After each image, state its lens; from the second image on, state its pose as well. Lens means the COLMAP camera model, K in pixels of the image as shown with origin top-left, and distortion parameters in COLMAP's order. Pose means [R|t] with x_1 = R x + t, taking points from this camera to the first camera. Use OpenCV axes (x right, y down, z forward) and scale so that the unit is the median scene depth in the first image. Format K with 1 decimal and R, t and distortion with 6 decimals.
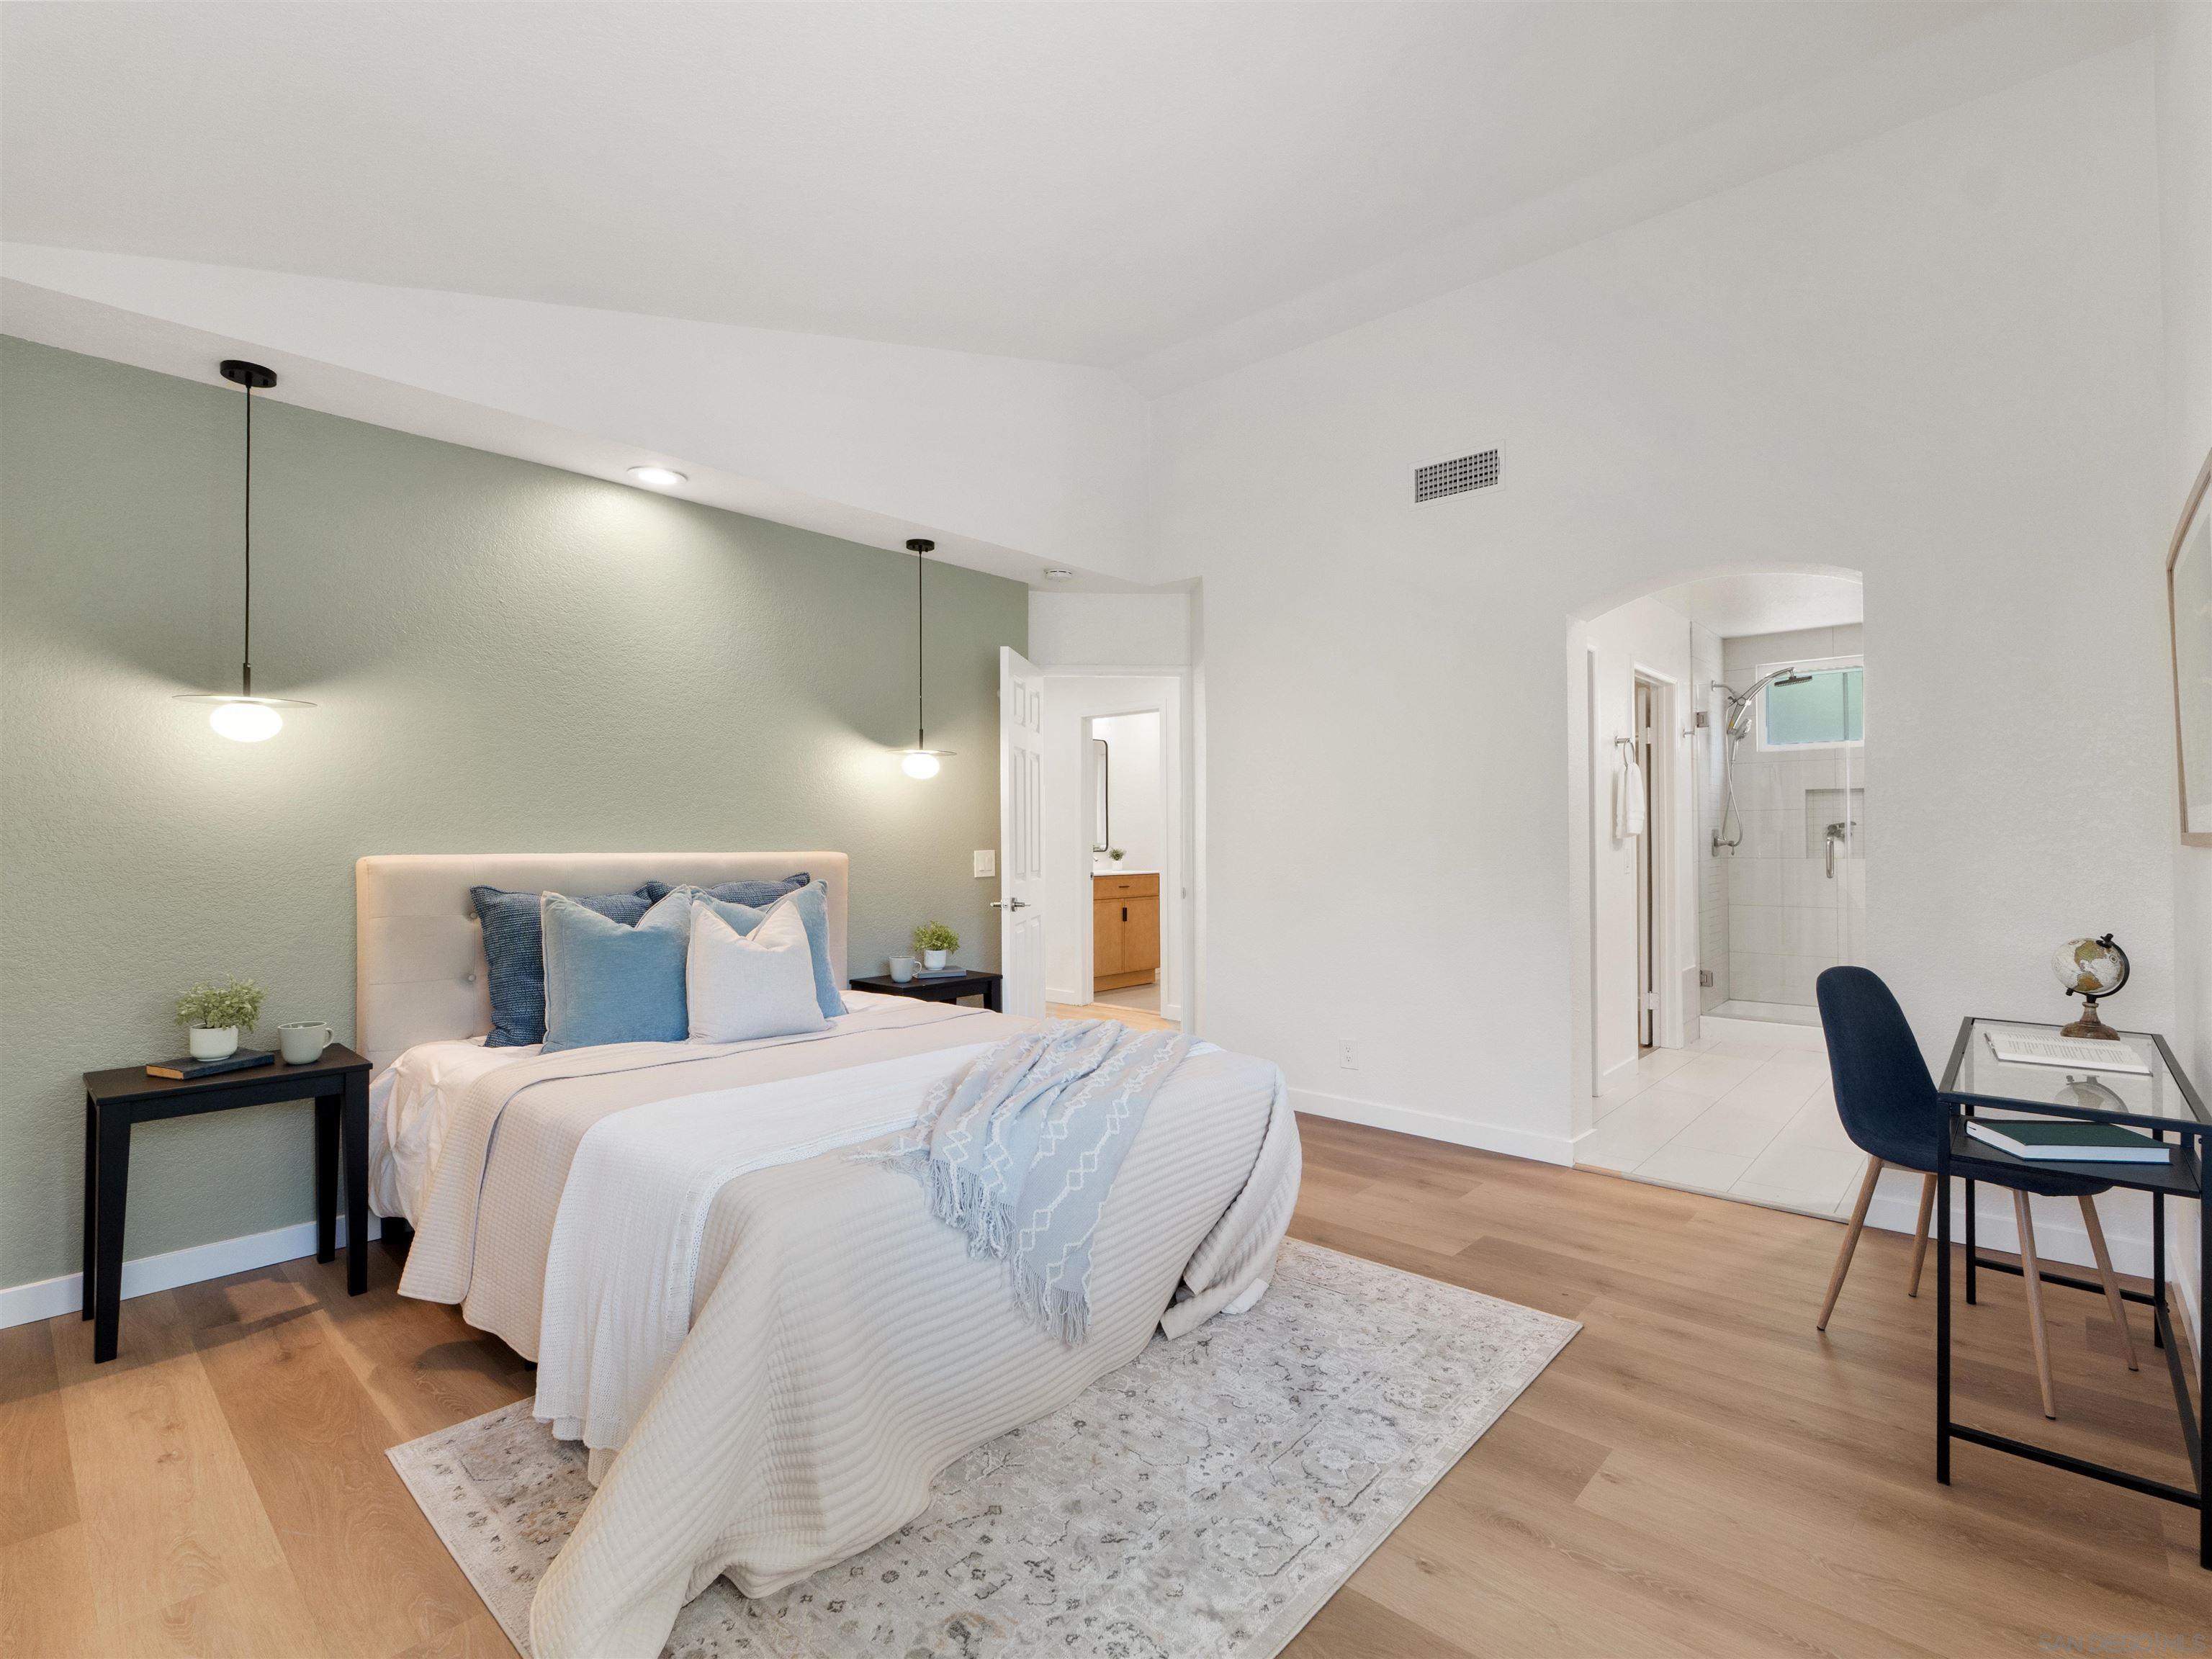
lens RADIAL K [[1058.0, 0, 1097.1], [0, 1058.0, 819.2], [0, 0, 1]] dist [-0.006418, 0.001404]
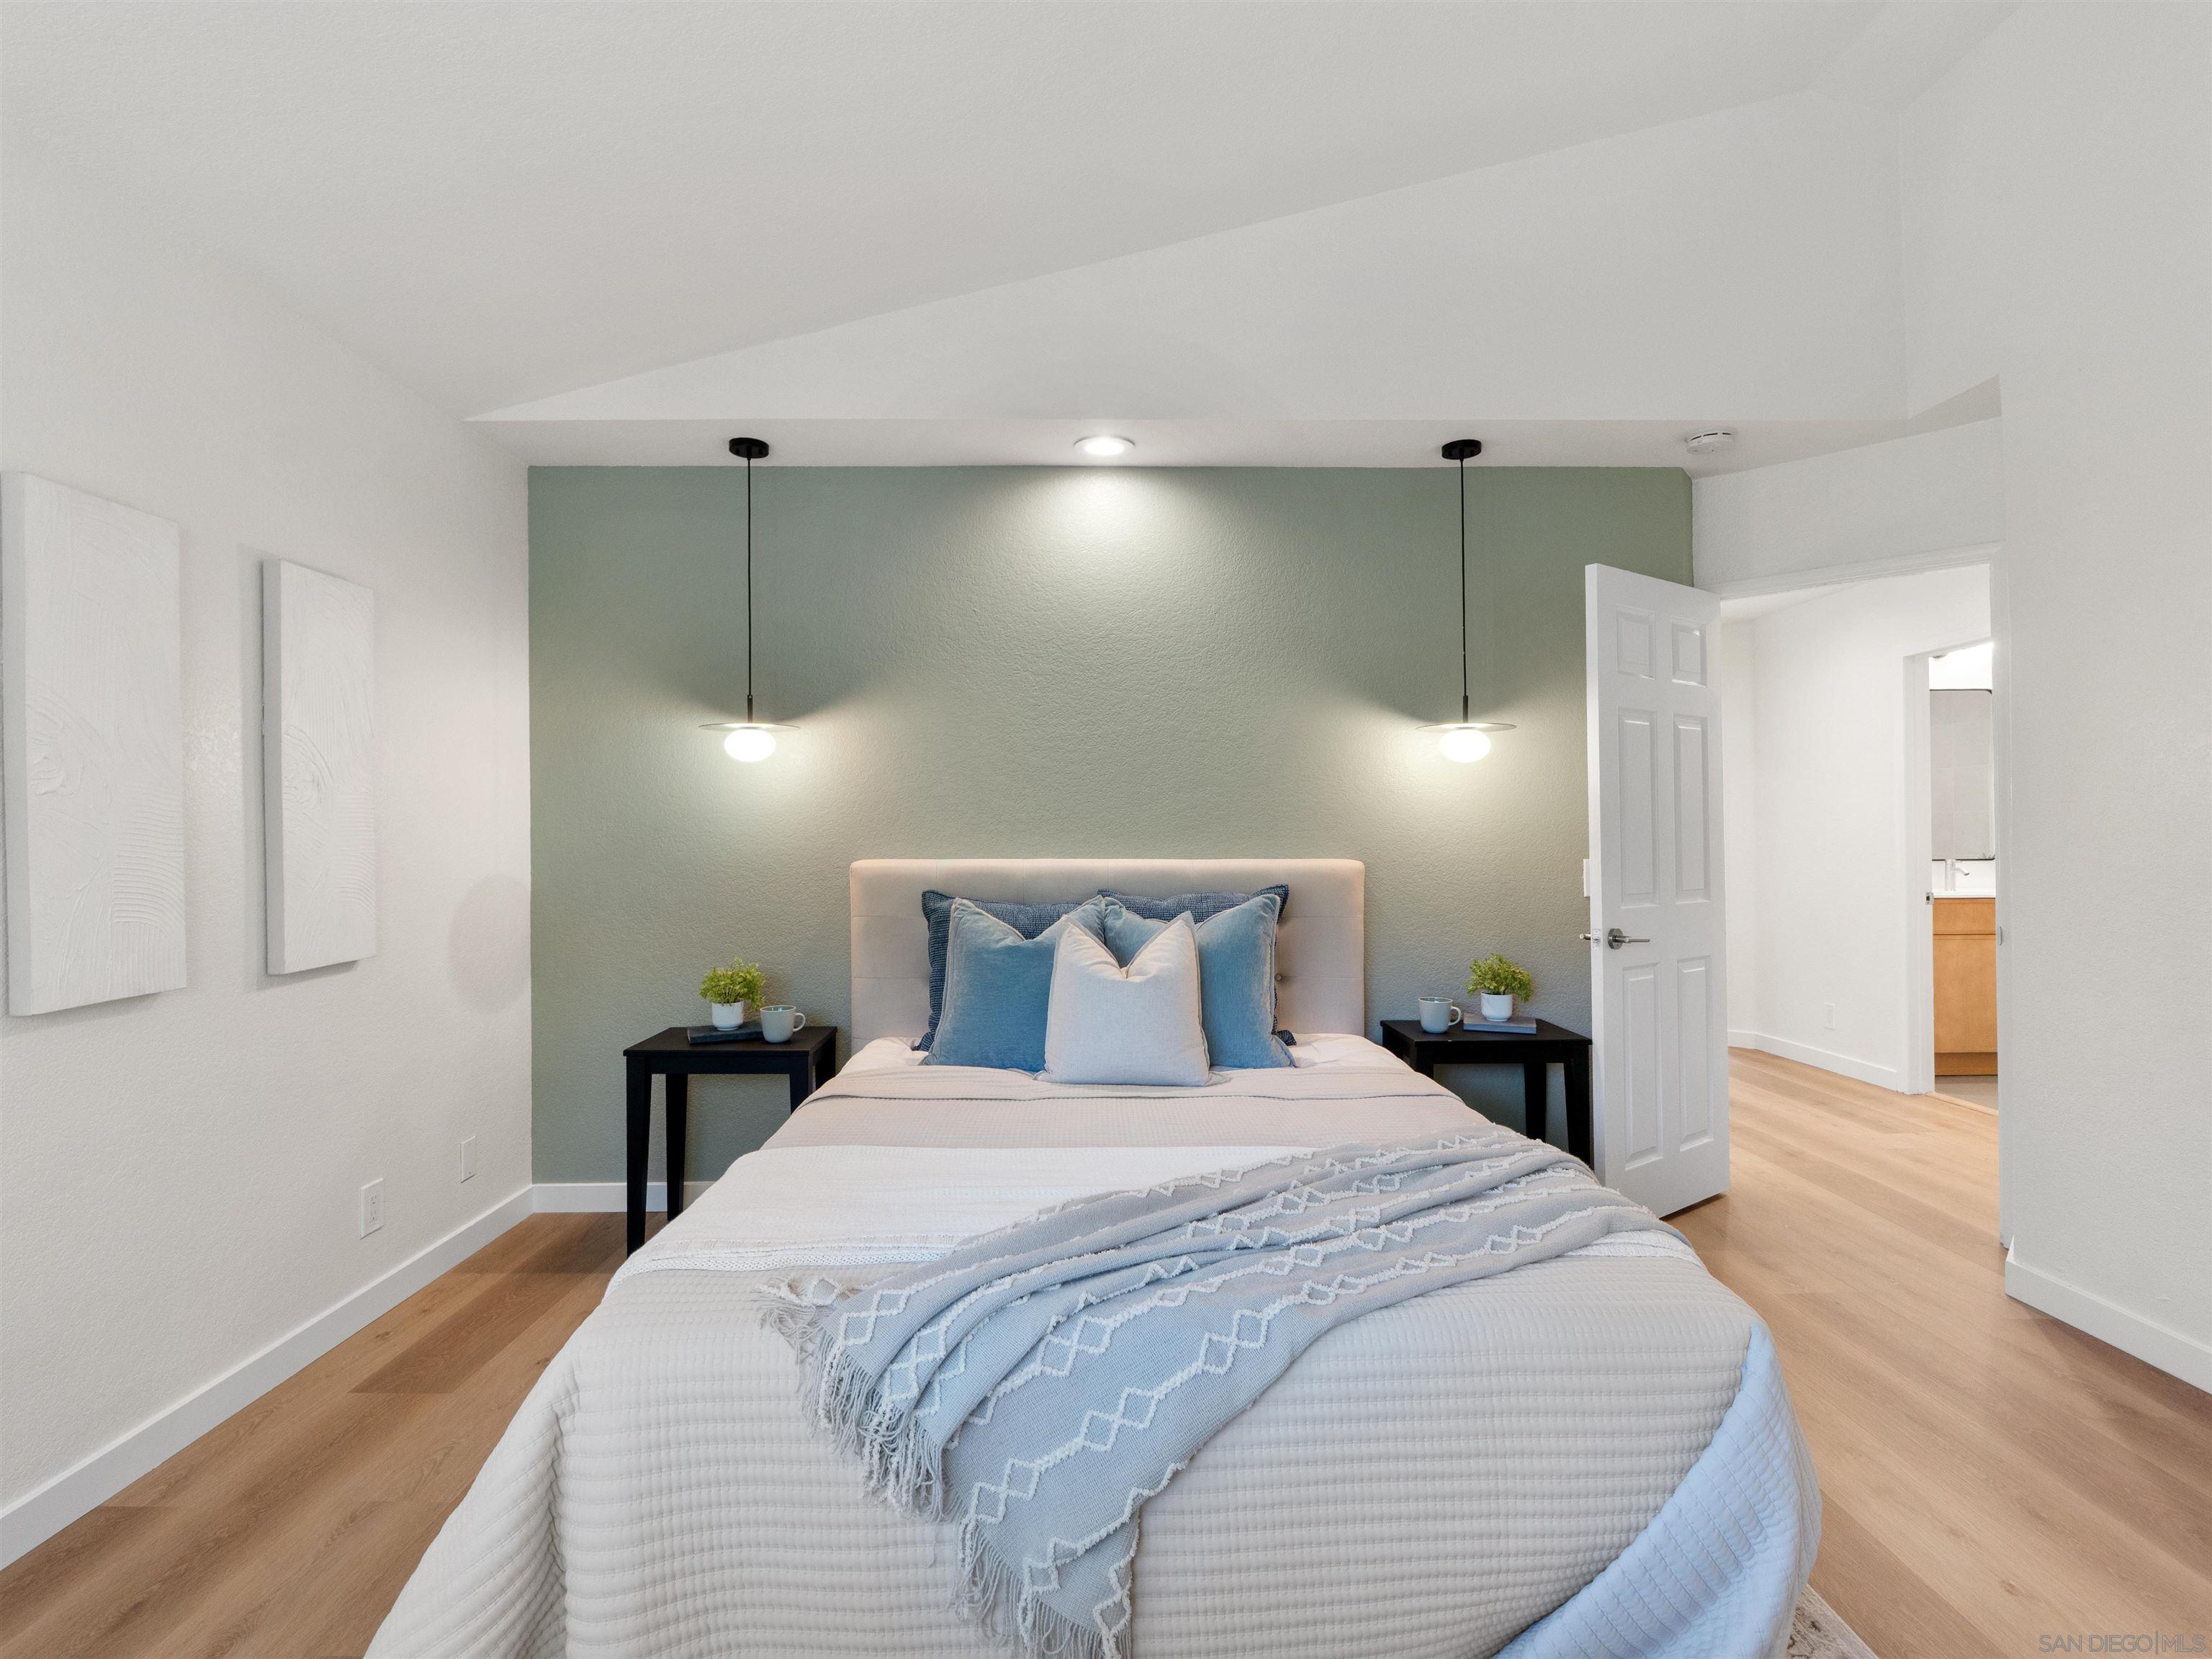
lens RADIAL K [[1058.0, 0, 1109.8], [0, 1058.0, 834.6], [0, 0, 1]] dist [-0.006418, 0.001404]
pose [[0.684188, -0.004777, -0.729290, 0.294620], [0.014856, 0.999862, 0.007388, 0.004439], [0.729154, -0.015889, 0.684165, 0.436129]]
